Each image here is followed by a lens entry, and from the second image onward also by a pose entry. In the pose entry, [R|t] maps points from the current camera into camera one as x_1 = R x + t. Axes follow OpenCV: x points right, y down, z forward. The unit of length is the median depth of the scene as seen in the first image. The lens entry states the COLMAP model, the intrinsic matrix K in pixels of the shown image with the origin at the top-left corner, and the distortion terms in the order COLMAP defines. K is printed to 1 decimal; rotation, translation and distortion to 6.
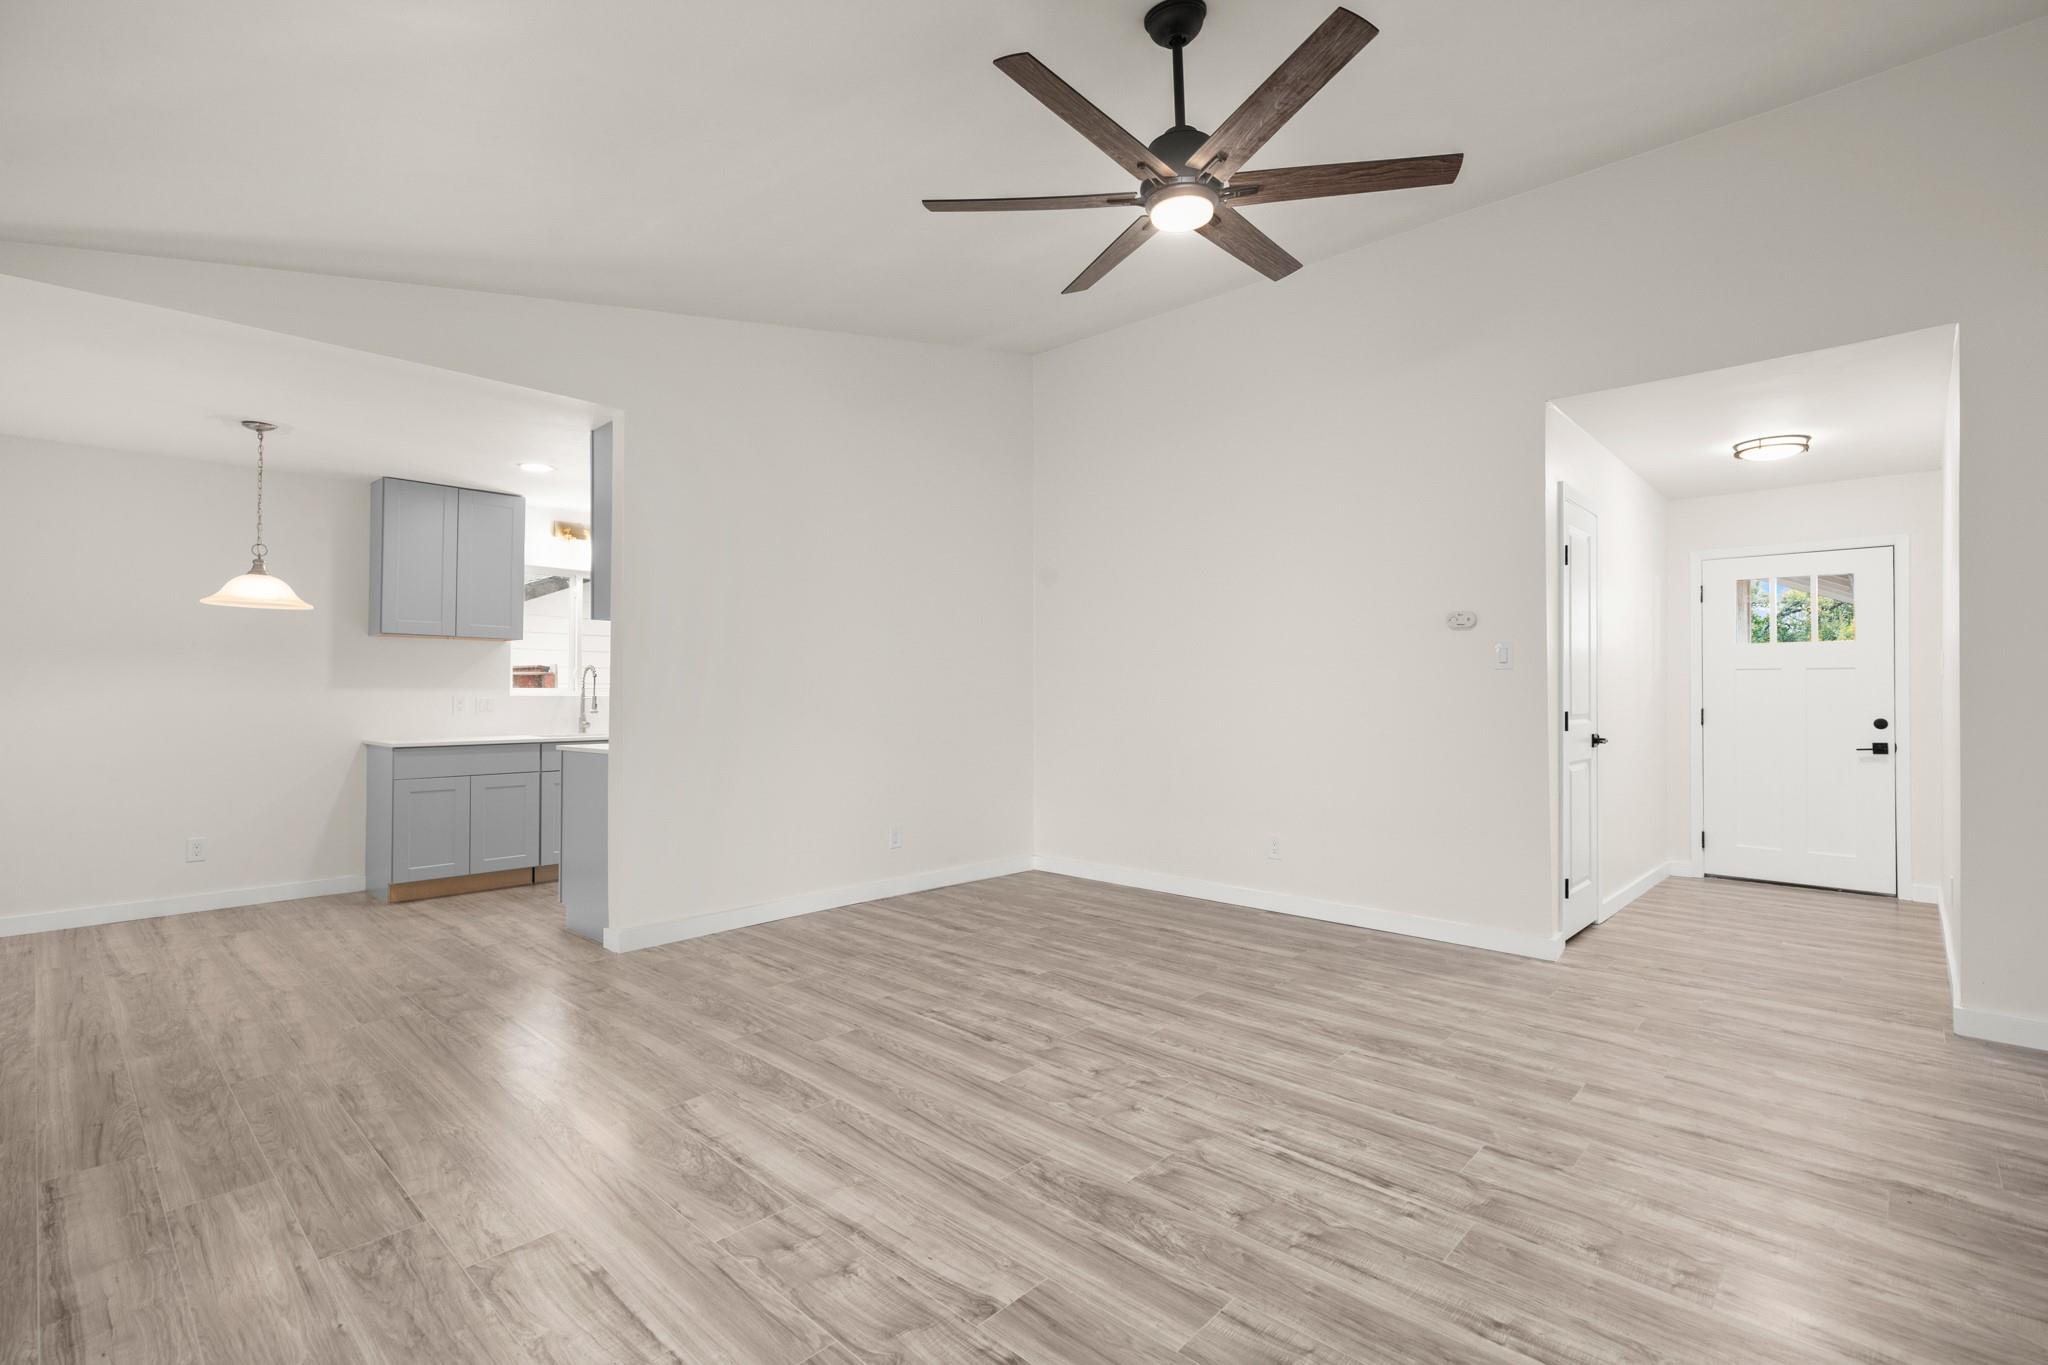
lens RADIAL K [[932.4, 0, 1041.5], [0, 932.4, 675.6], [0, 0, 1]] dist [0.002283, 0.000611]
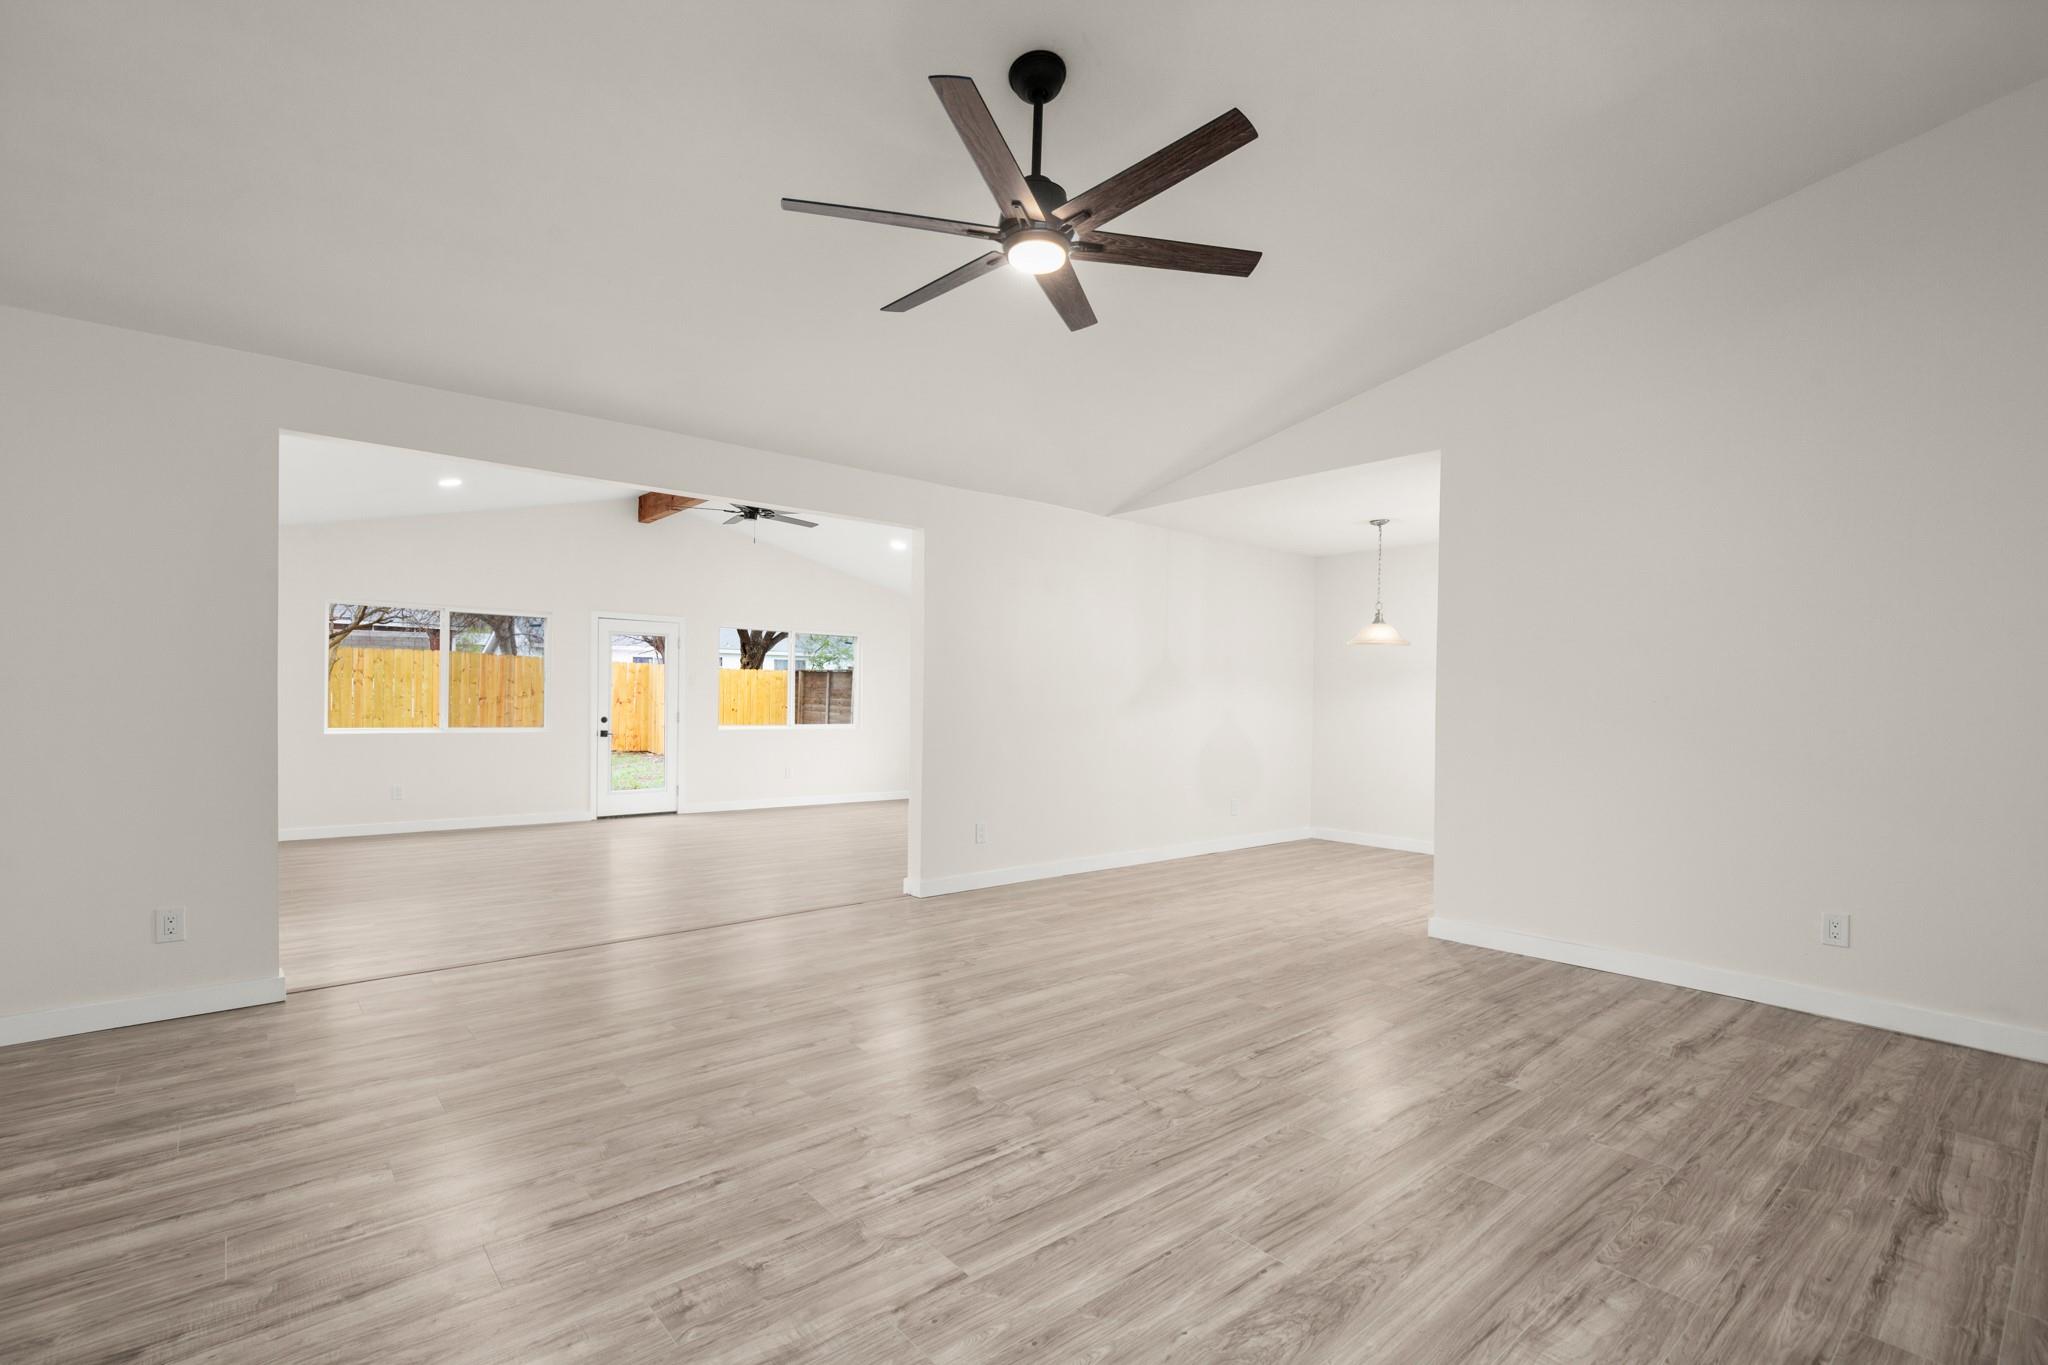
lens RADIAL K [[932.4, 0, 1036.6], [0, 932.4, 696.7], [0, 0, 1]] dist [0.002283, 0.000611]
pose [[-0.110213, -0.003994, -0.993900, 1.076828], [0.006341, 0.999969, -0.004722, 0.016663], [0.993888, -0.006823, -0.110184, 0.985985]]
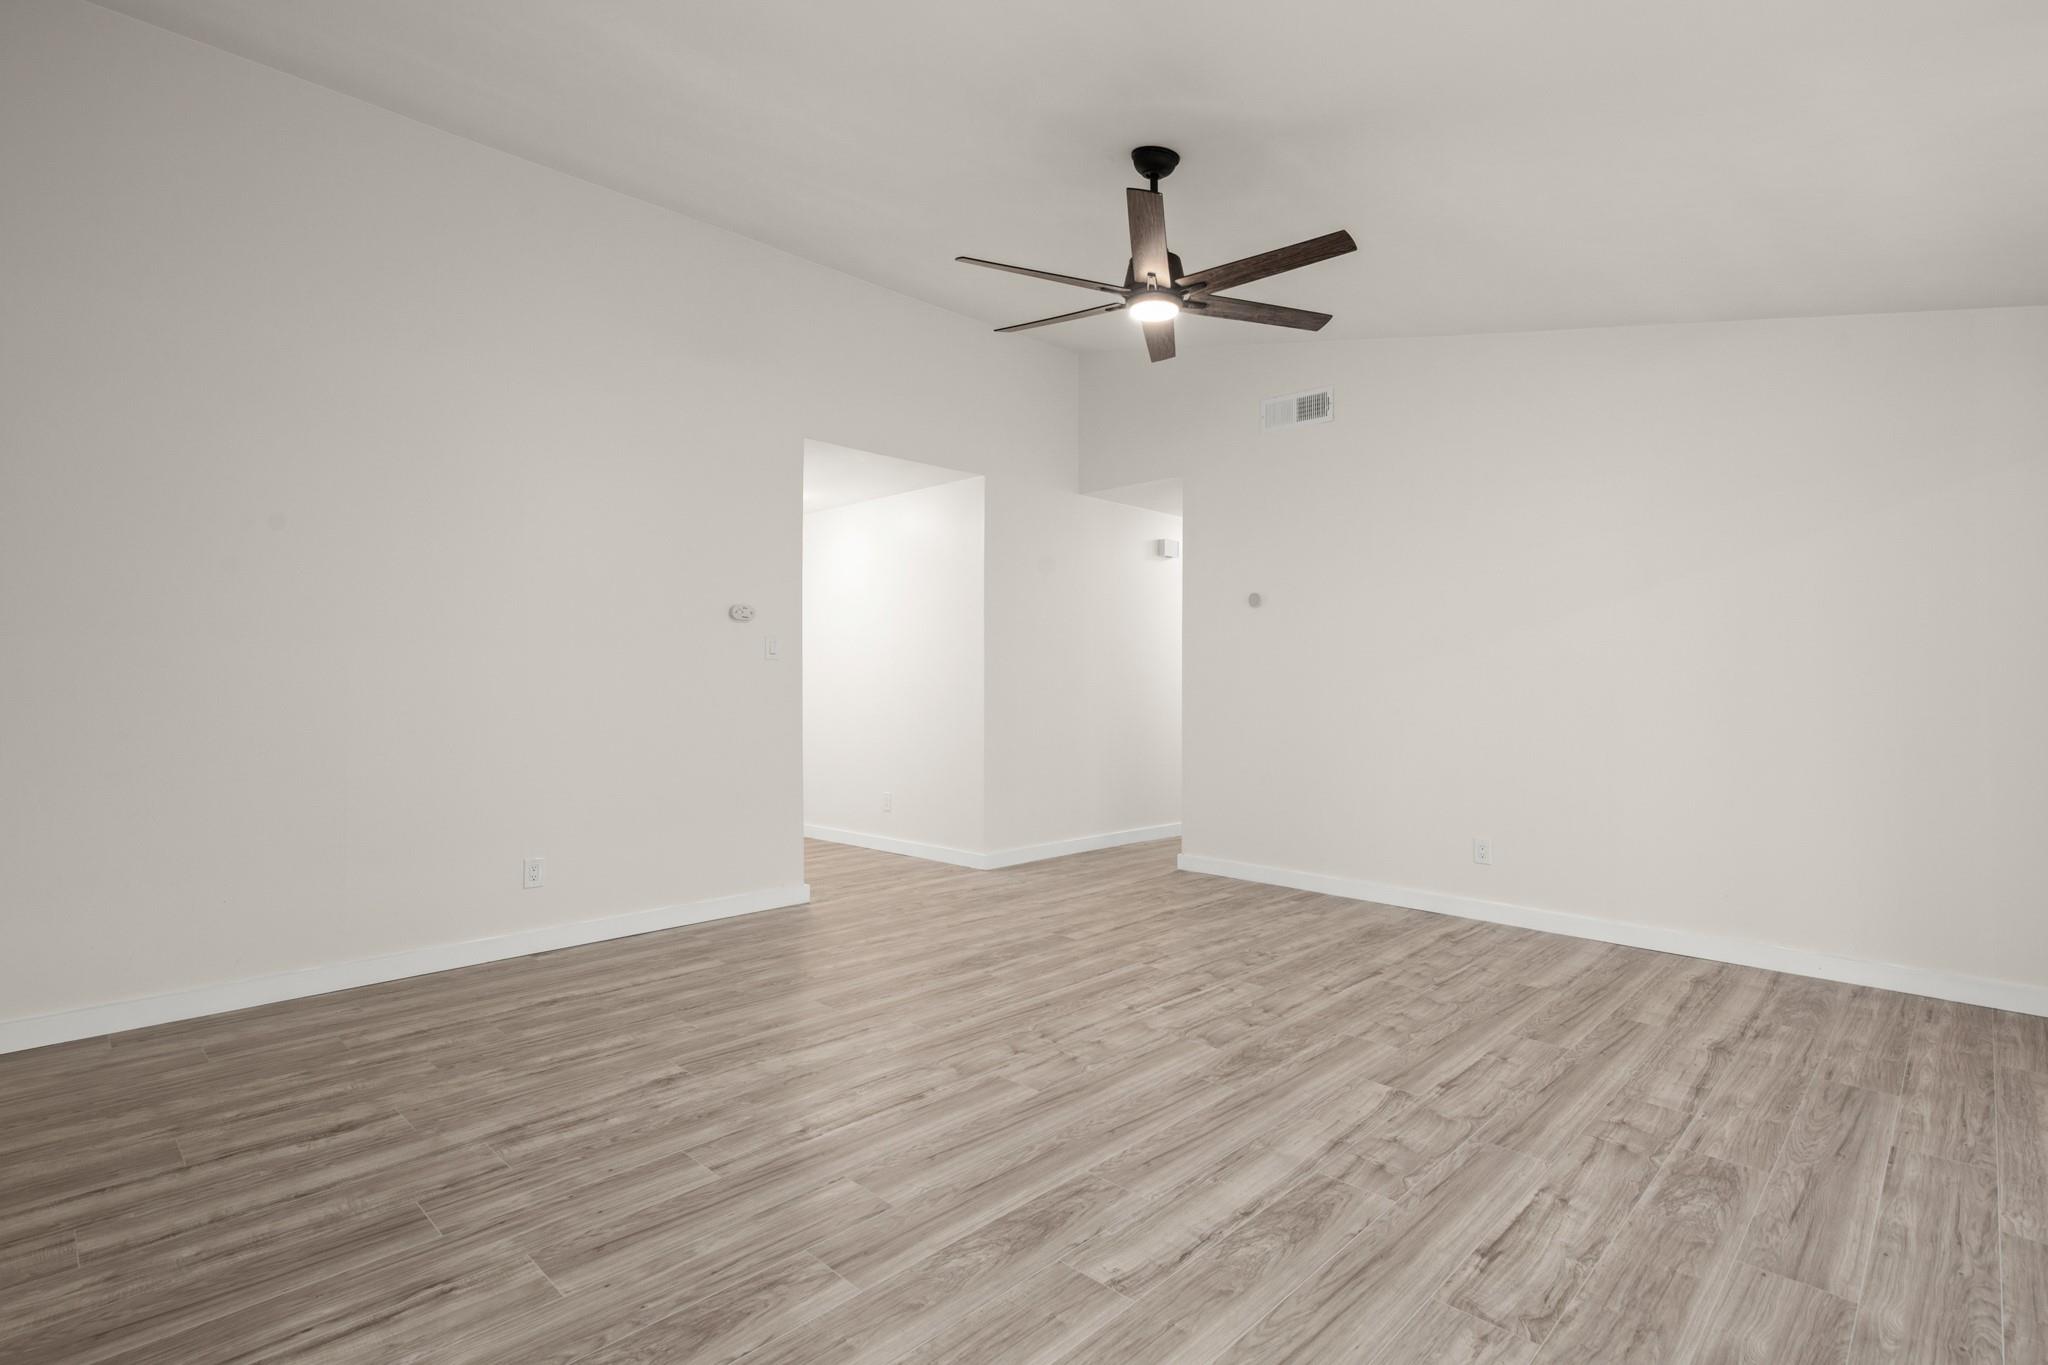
lens RADIAL K [[996.4, 0, 1034.9], [0, 996.4, 681.2], [0, 0, 1]] dist [0.003934, -0.000468]
pose [[0.017625, -0.000229, 0.999845, -1.057612], [-0.019926, 0.999801, 0.000580, 0.020462], [-0.999646, -0.019933, 0.017617, 0.999431]]
